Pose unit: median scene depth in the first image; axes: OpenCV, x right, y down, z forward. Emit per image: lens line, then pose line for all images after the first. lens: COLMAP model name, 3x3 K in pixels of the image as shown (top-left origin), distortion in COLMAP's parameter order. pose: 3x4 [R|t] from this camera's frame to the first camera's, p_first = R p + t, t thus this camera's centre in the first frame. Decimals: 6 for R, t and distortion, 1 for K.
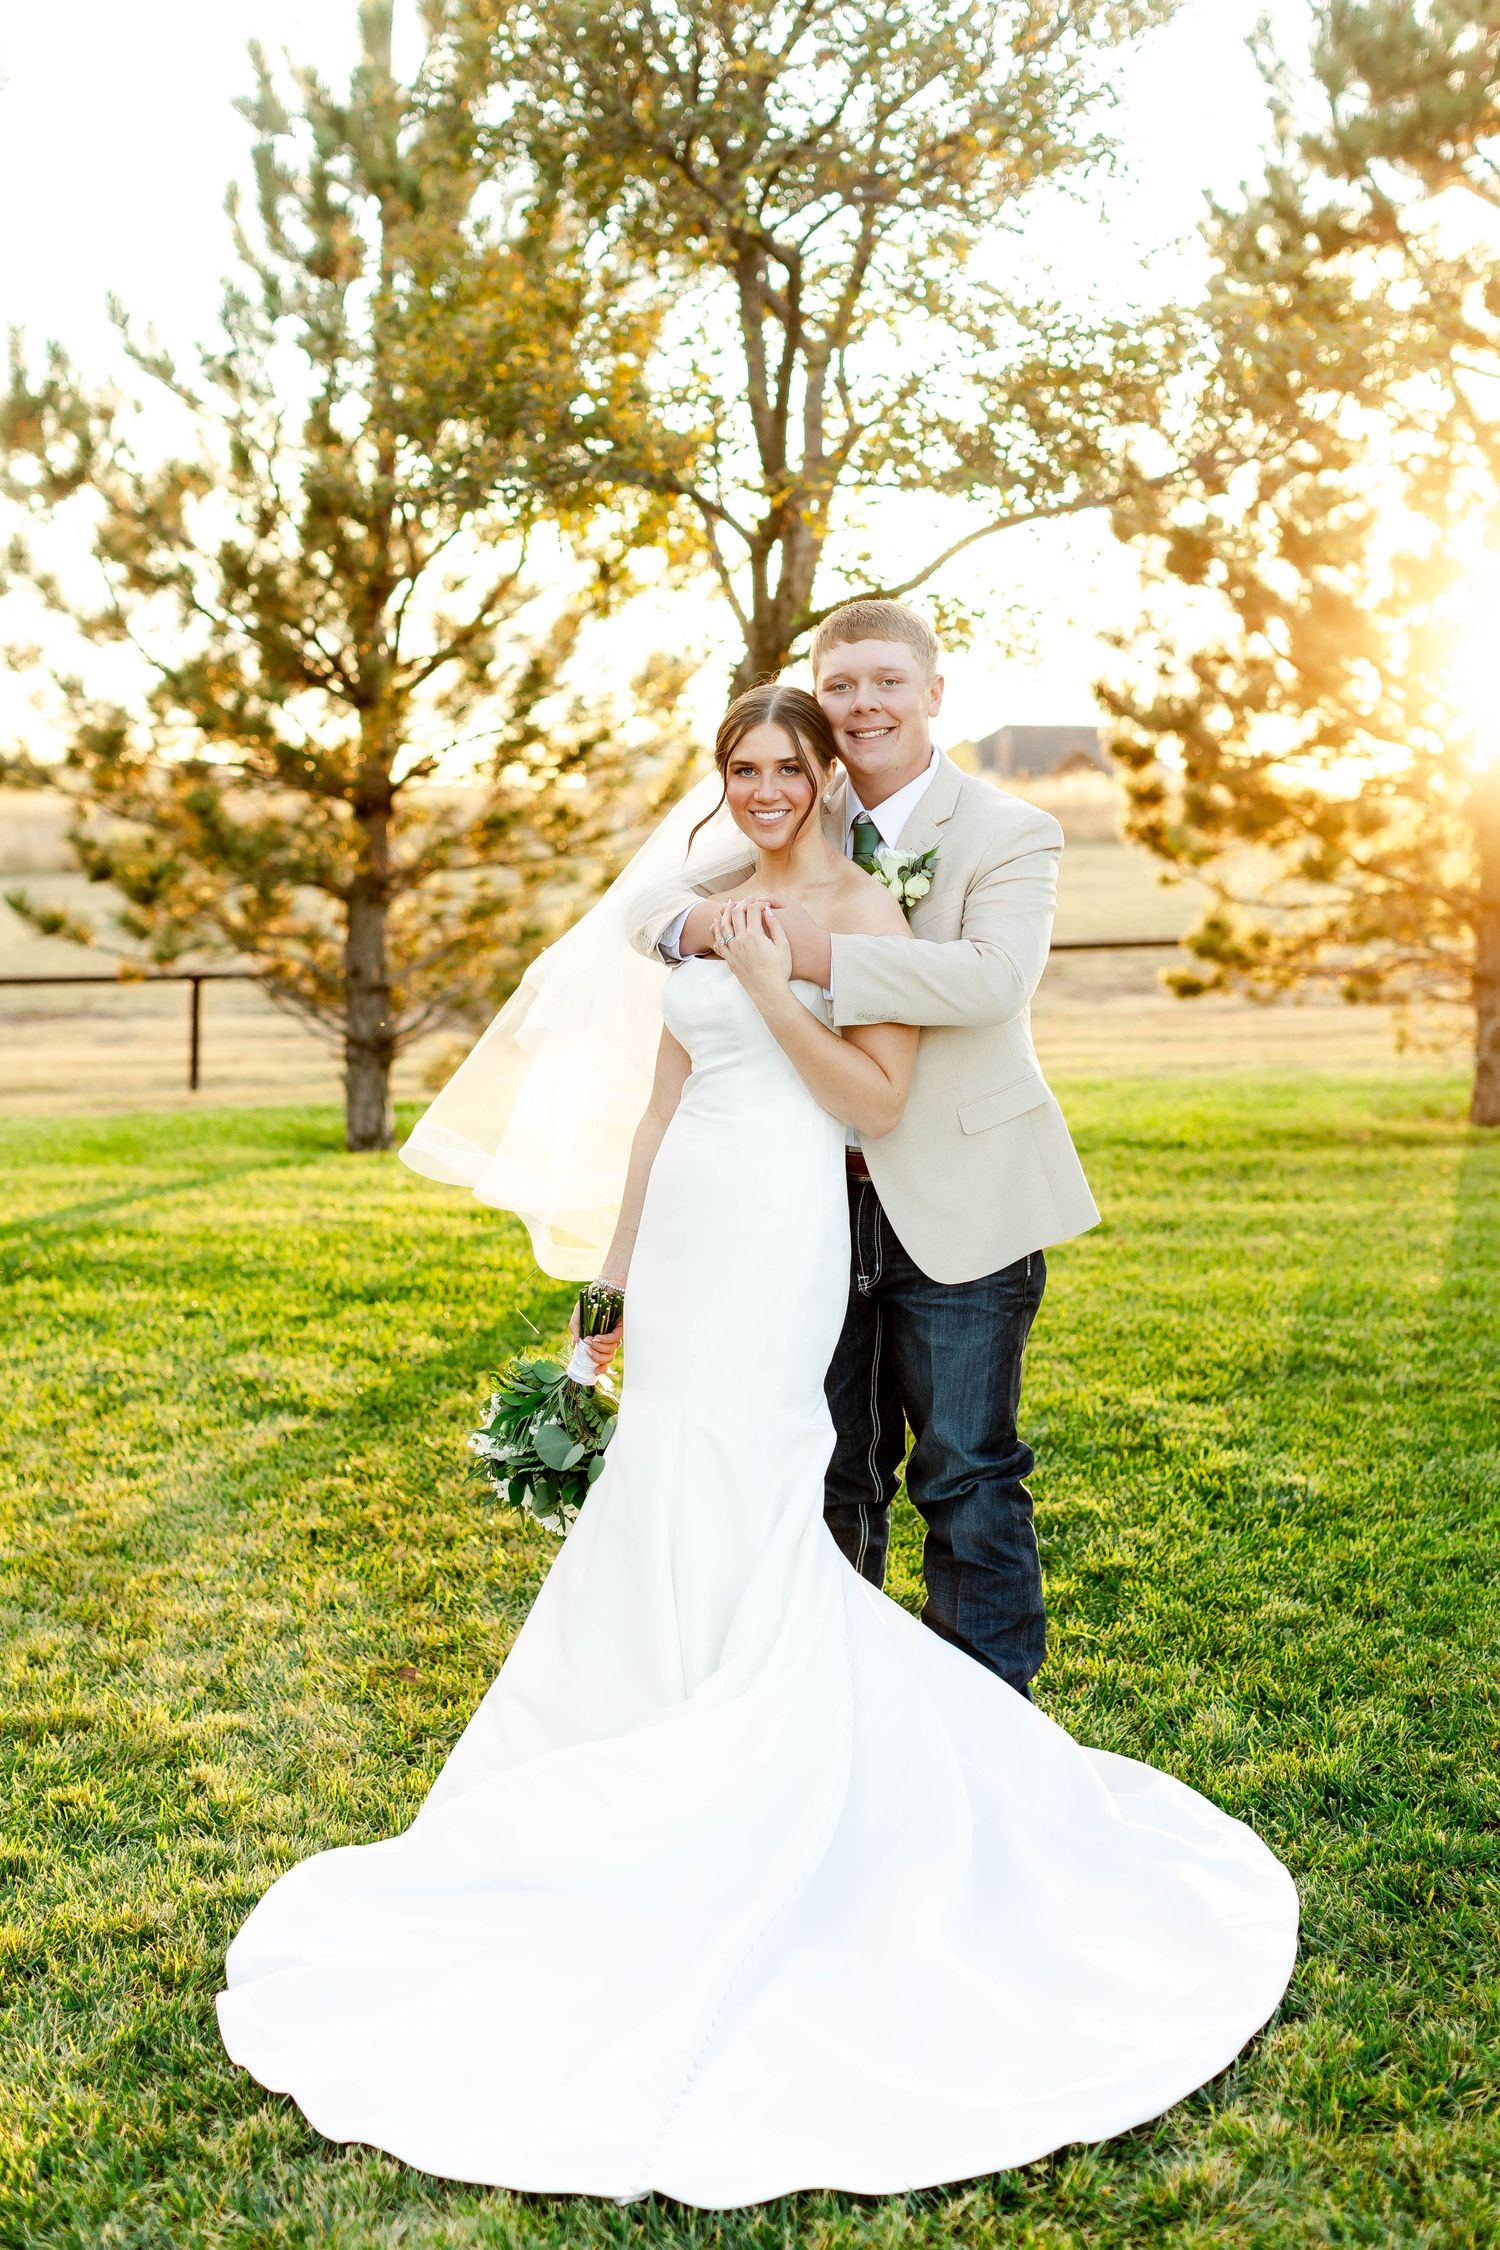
lens RADIAL K [[3390.7, 0, 750.0], [0, 3390.7, 1125.0], [0, 0, 1]] dist [0.012970, -0.014859]
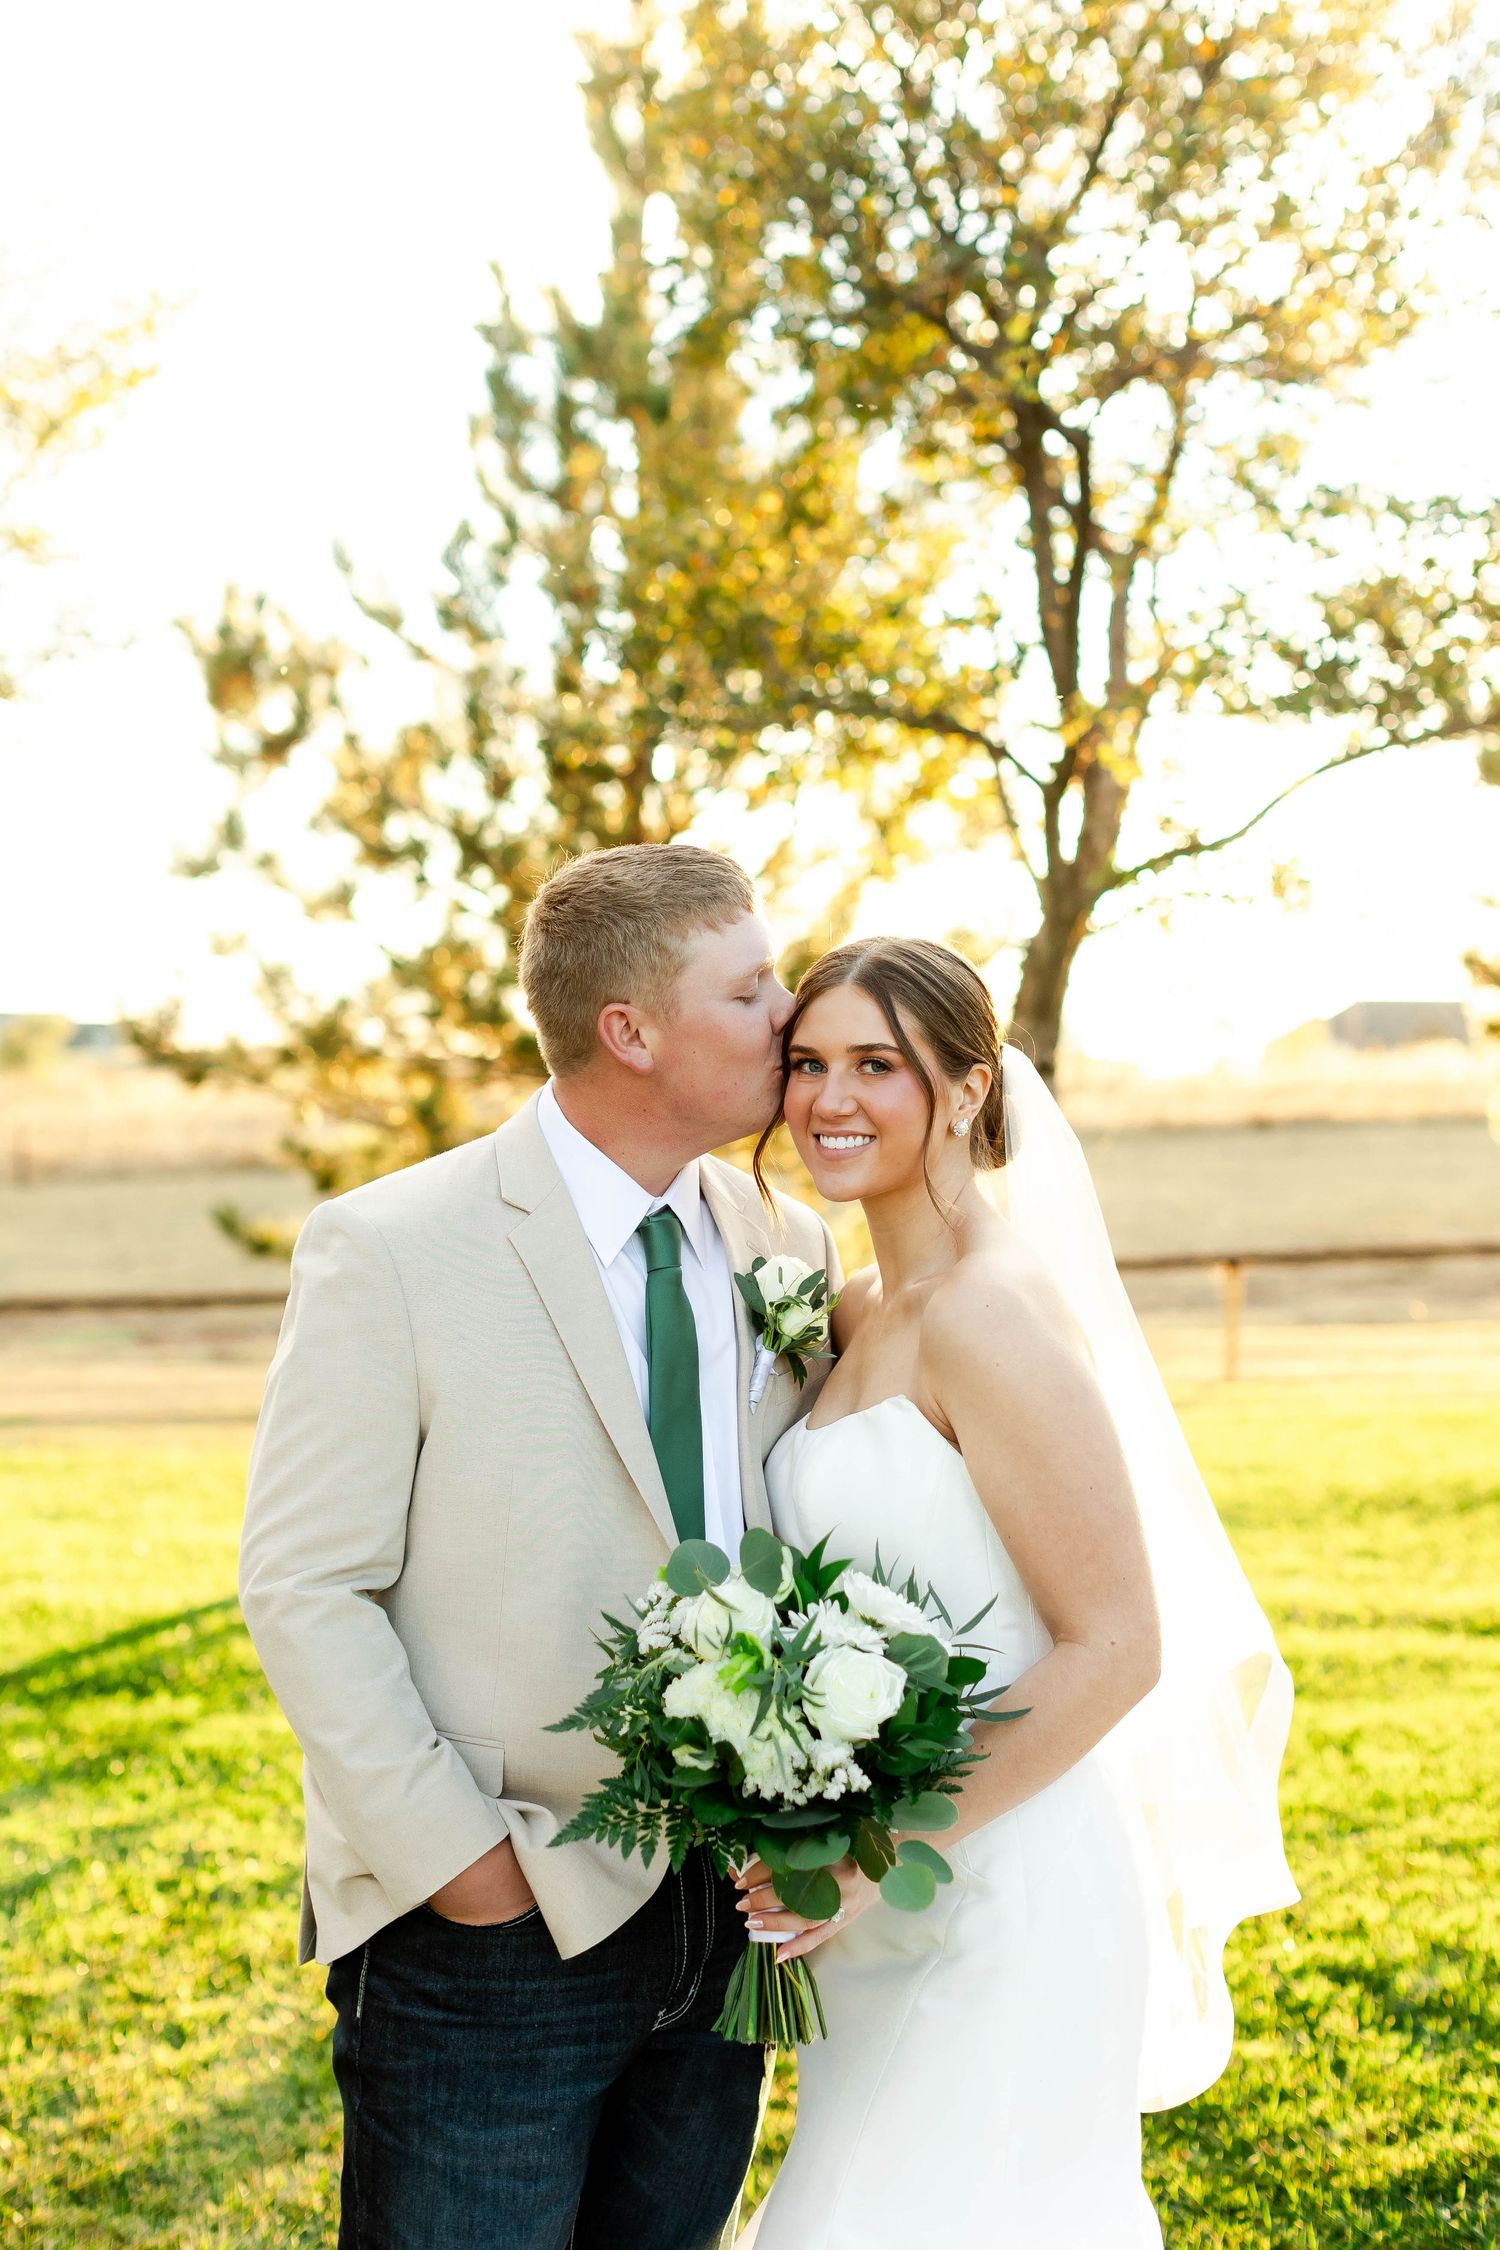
lens RADIAL K [[3472.7, 0, 765.8], [0, 3472.7, 1103.9], [0, 0, 1]] dist [0.023839, -0.040790]
pose [[0.995523, -0.013664, -0.093526, 0.009165], [0.005306, 0.996014, -0.089035, -0.016021], [0.094370, 0.088140, 0.991628, 0.129307]]
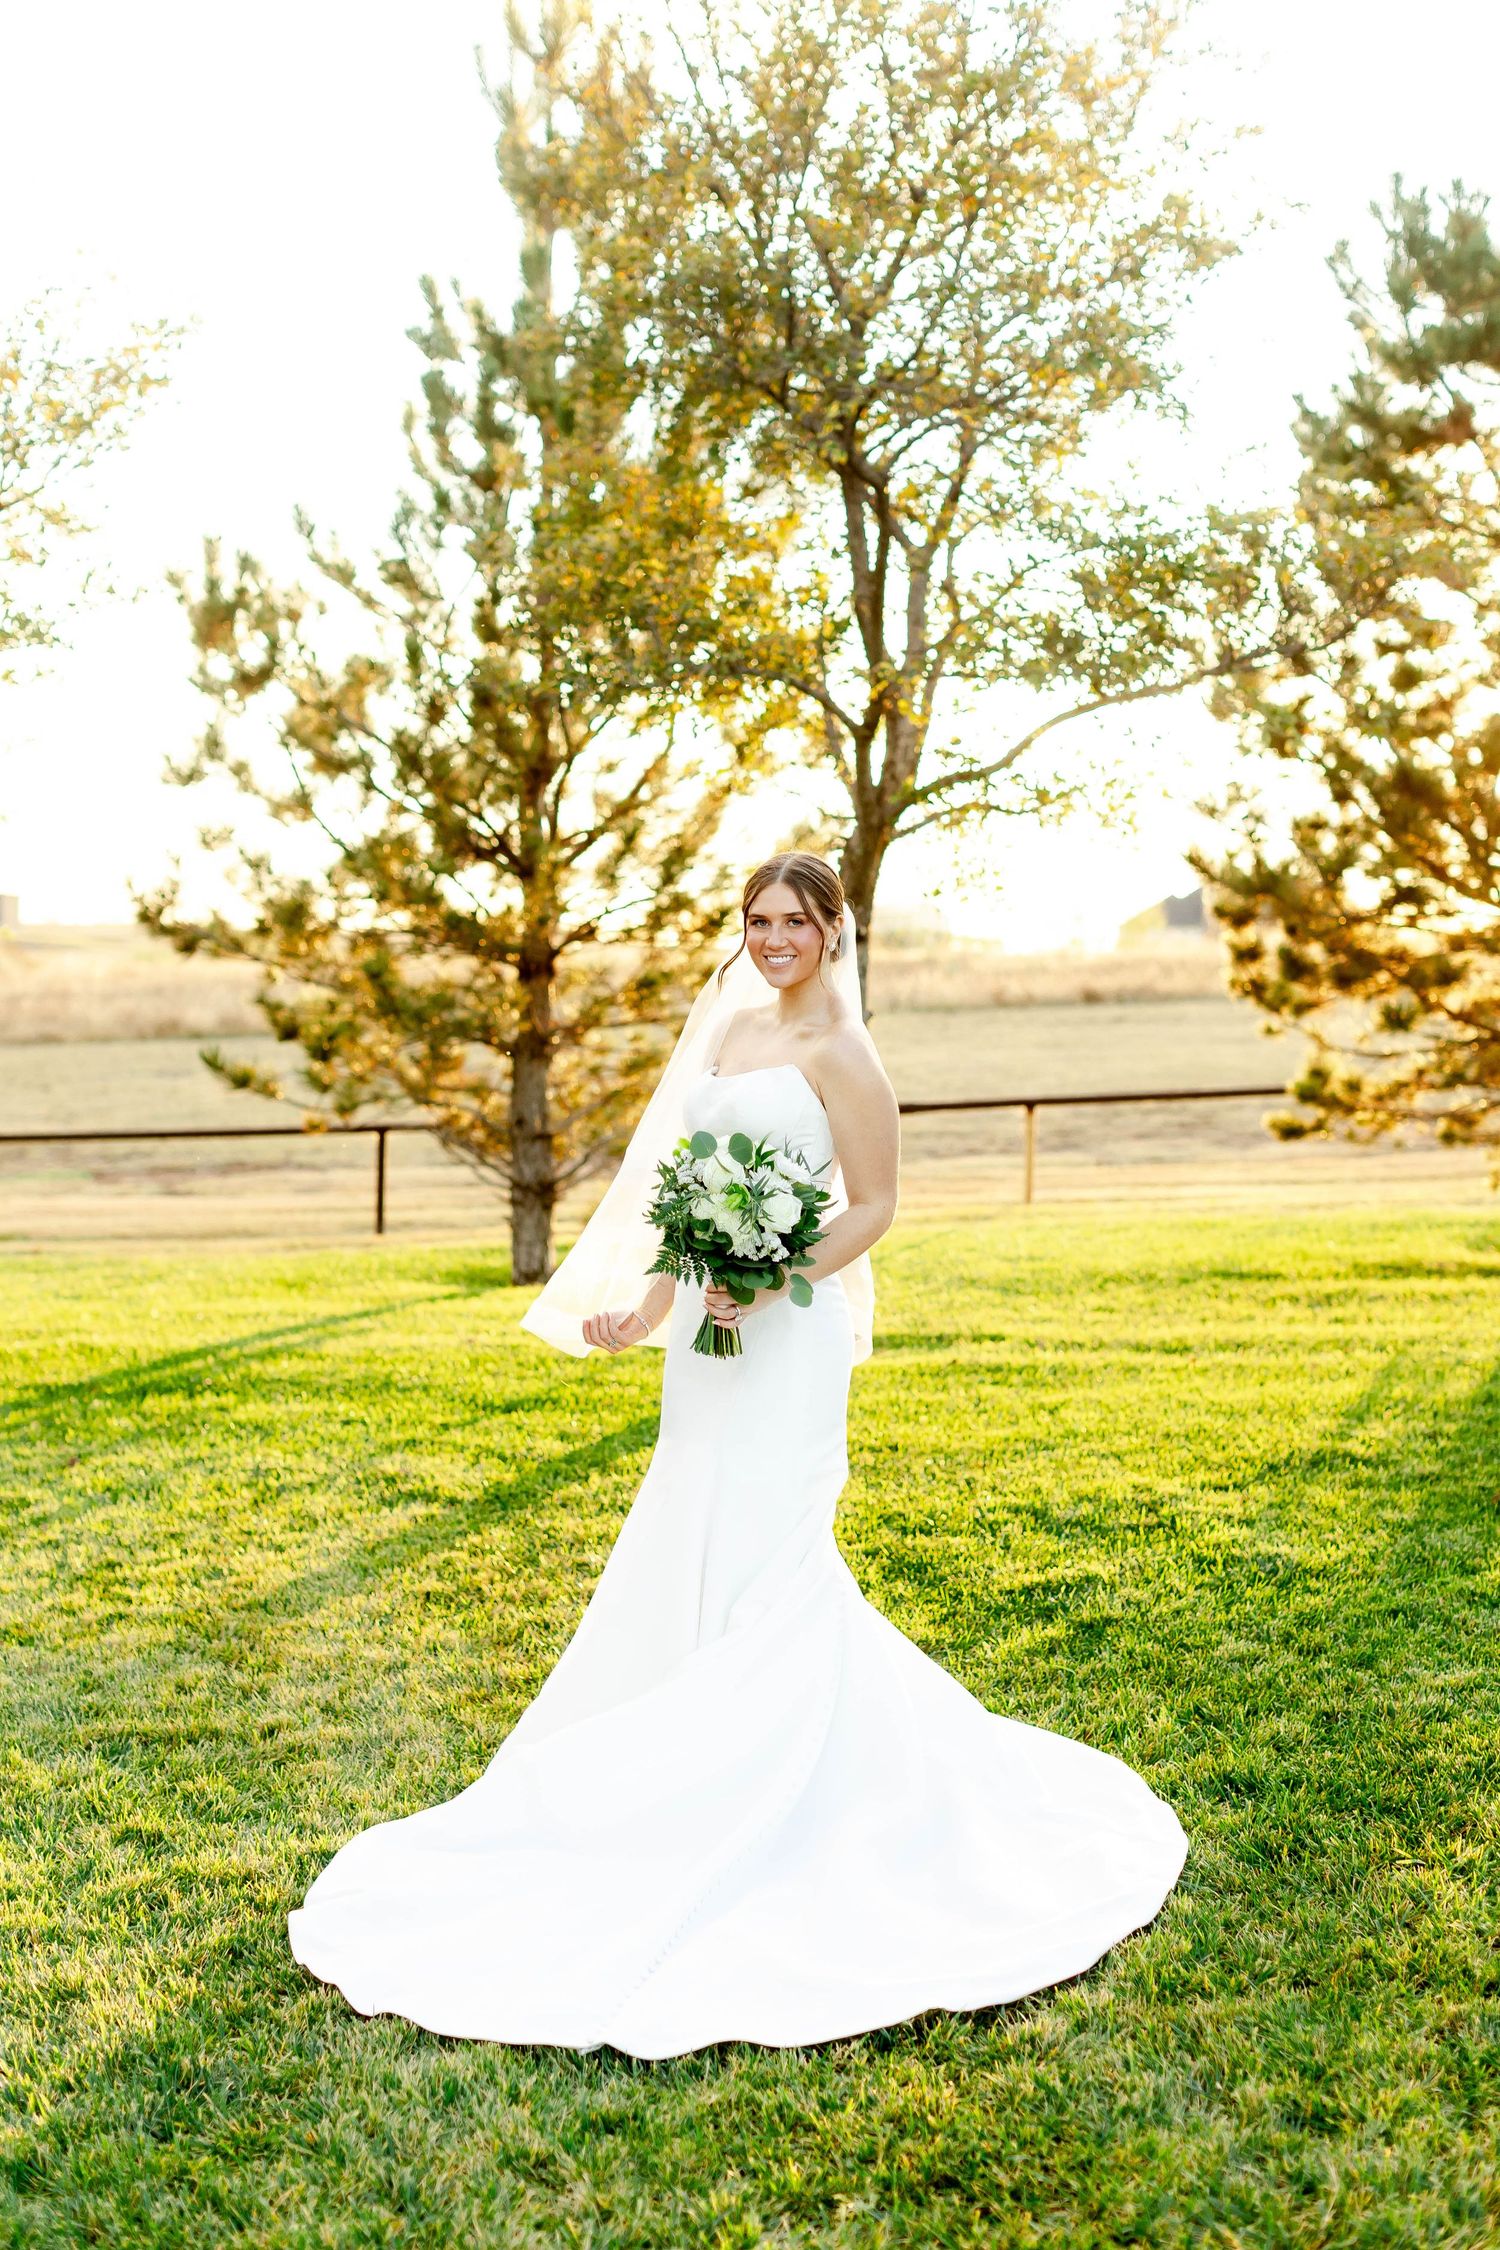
lens RADIAL K [[3326.9, 0, 733.2], [0, 3326.9, 1124.0], [0, 0, 1]] dist [0.018906, 0.023542]
pose [[0.997867, -0.006067, -0.064997, 0.024032], [0.003051, 0.998918, -0.046396, 0.006070], [0.065208, 0.046099, 0.996806, -0.064698]]
